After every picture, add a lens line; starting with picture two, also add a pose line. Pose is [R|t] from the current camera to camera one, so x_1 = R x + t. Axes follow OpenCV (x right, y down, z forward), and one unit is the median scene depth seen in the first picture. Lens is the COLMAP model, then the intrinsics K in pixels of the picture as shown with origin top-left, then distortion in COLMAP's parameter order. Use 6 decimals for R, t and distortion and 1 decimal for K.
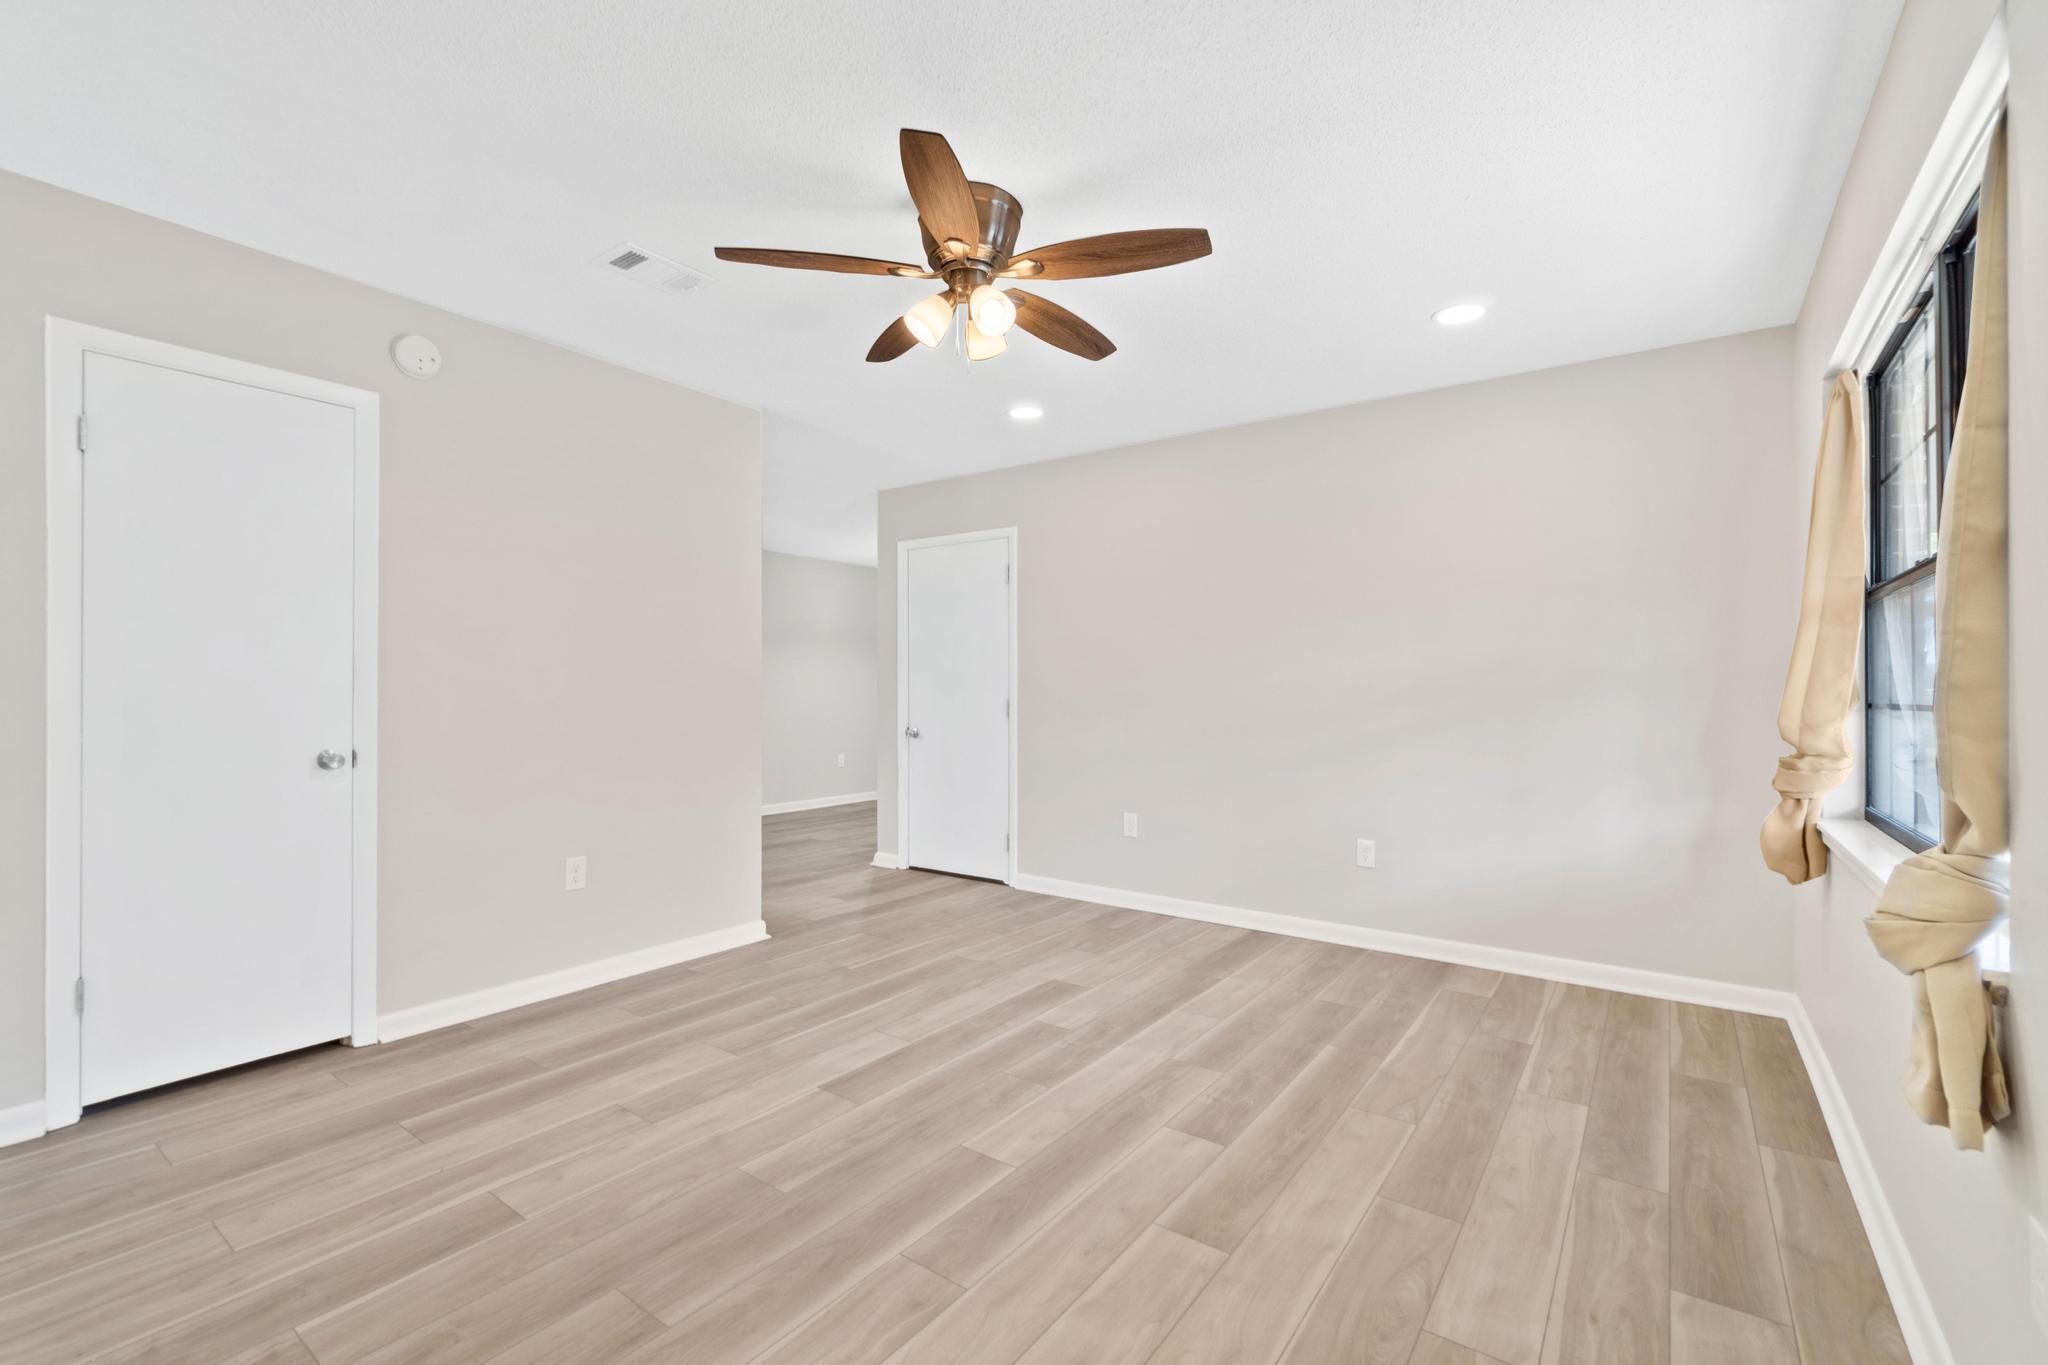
lens RADIAL K [[890.6, 0, 1011.9], [0, 890.6, 684.2], [0, 0, 1]] dist [-0.002374, 0.000155]
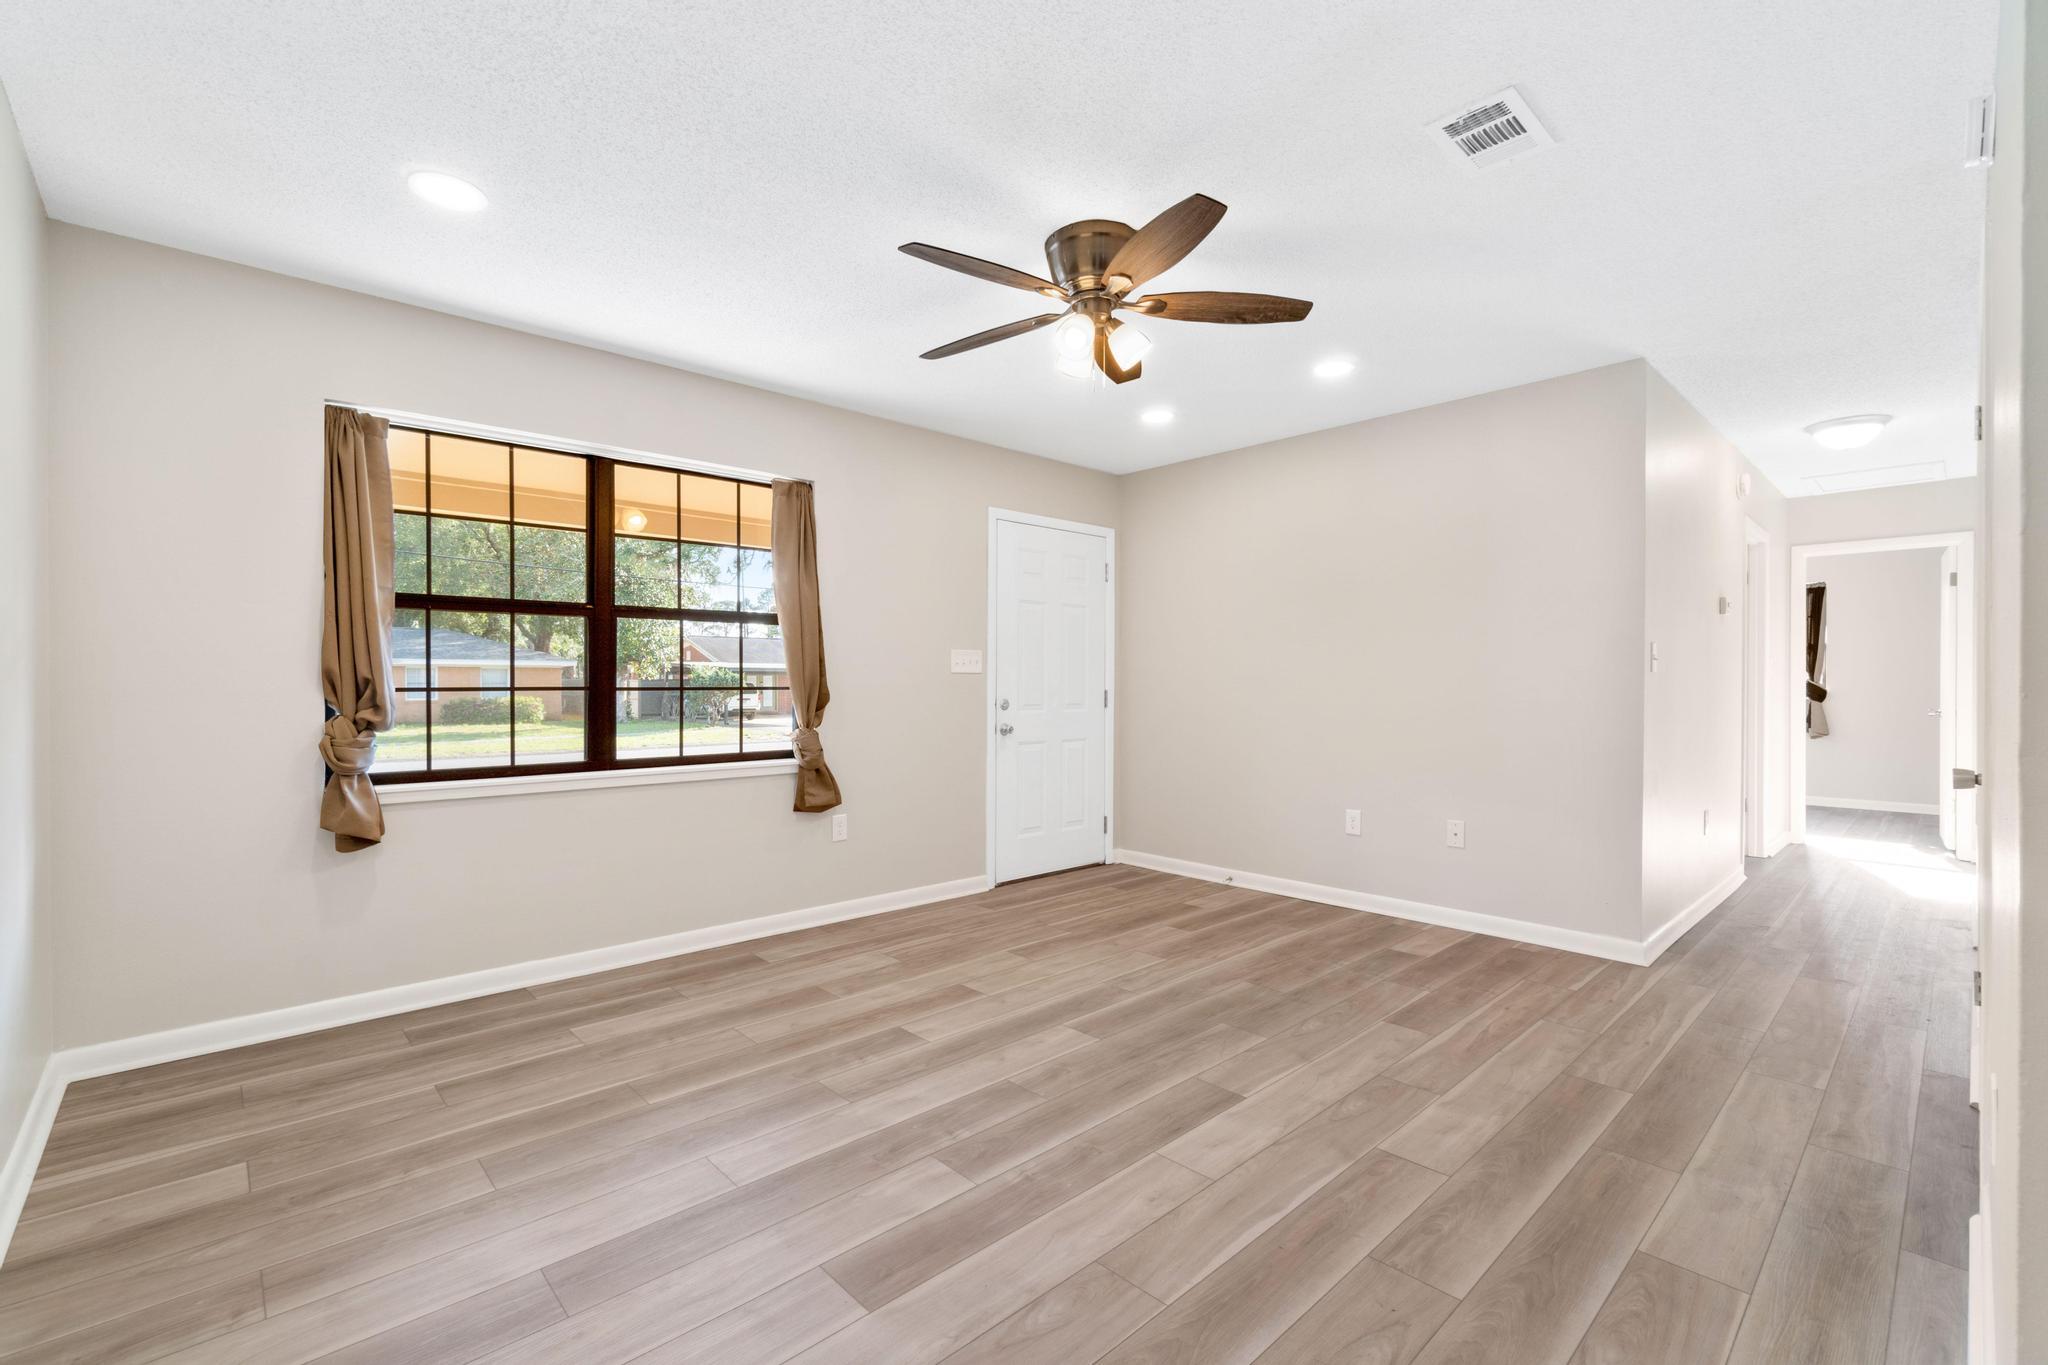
lens RADIAL K [[890.6, 0, 1011.9], [0, 890.6, 684.2], [0, 0, 1]] dist [-0.002374, 0.000155]
pose [[-0.981170, -0.004620, 0.193090, -0.150376], [-0.005478, 0.999977, -0.003906, 0.014808], [-0.193068, -0.004890, -0.981173, 1.935606]]
